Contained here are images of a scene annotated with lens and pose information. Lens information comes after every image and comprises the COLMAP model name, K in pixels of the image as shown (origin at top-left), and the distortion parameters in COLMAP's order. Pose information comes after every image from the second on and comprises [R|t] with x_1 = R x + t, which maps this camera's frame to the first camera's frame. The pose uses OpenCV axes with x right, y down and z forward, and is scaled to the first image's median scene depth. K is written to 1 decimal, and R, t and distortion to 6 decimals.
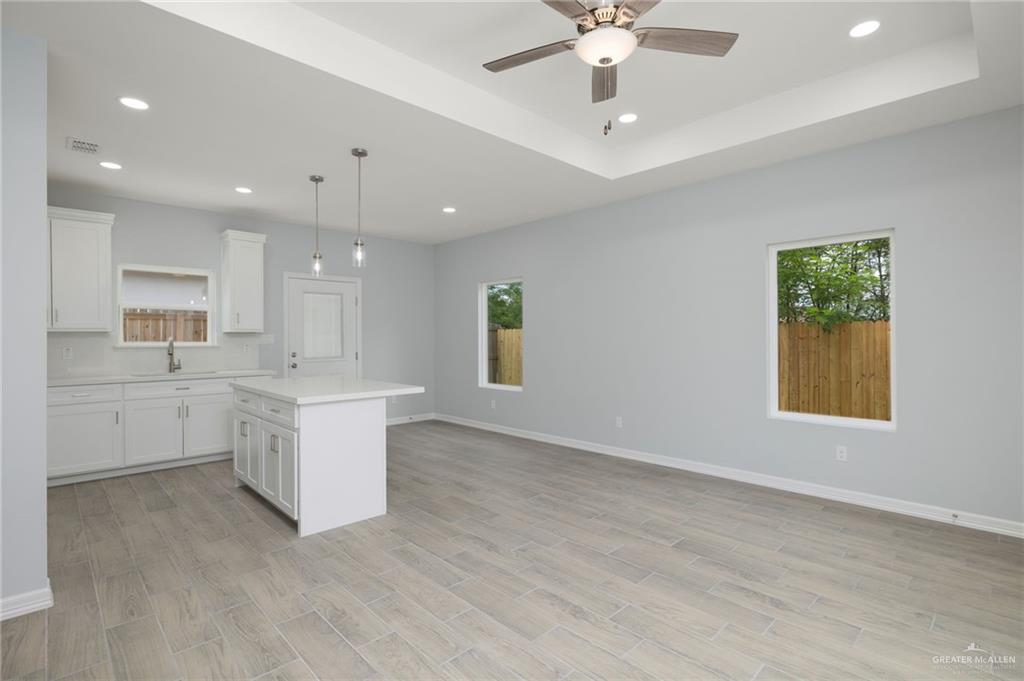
lens RADIAL K [[485.8, 0, 514.9], [0, 485.8, 338.7], [0, 0, 1]] dist [0.000529, 0.000231]
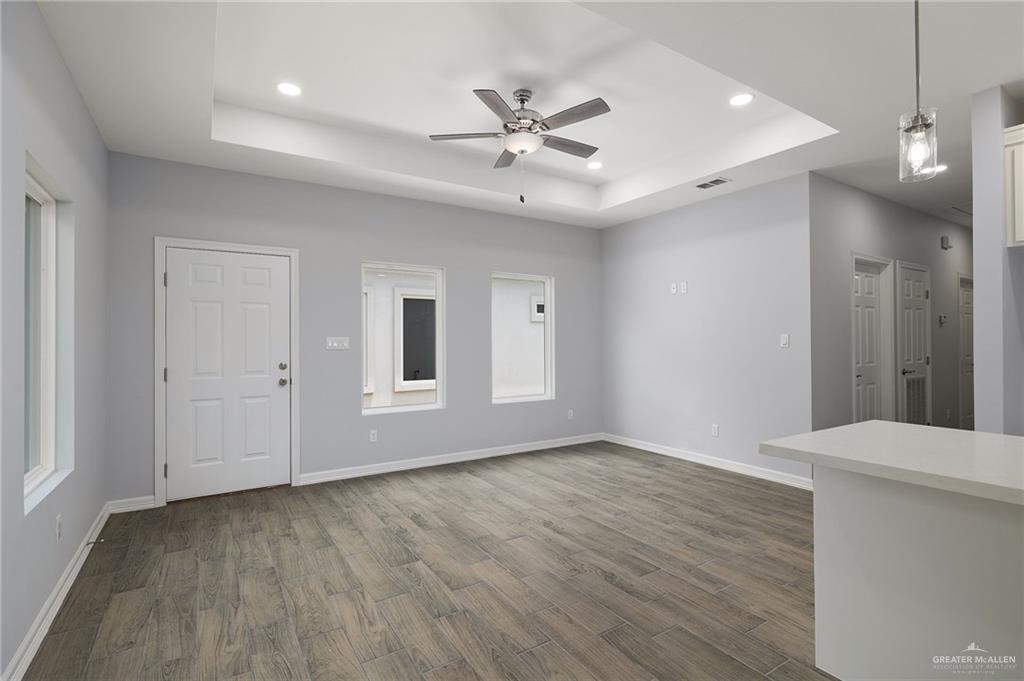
lens RADIAL K [[485.8, 0, 514.9], [0, 485.8, 338.7], [0, 0, 1]] dist [0.000529, 0.000231]
pose [[-0.979898, 0.010583, 0.199220, -0.060404], [0.009672, 0.999938, -0.005544, -0.002802], [-0.199266, -0.003506, -0.979939, 1.975396]]
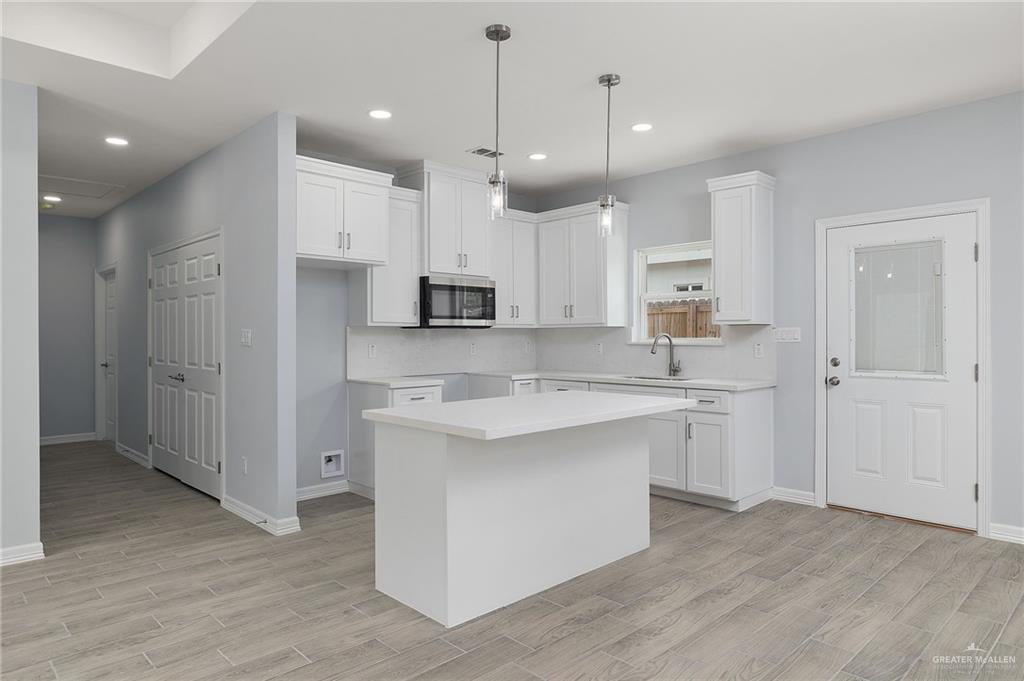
lens RADIAL K [[637.1, 0, 512.0], [0, 637.1, 340.5], [0, 0, 1]] dist [-0.005079, -0.001828]
pose [[0.001183, 0.012520, -0.999921, 0.638650], [0.000962, 0.999921, 0.012522, -0.004826], [0.999999, -0.000977, 0.001170, 1.335613]]
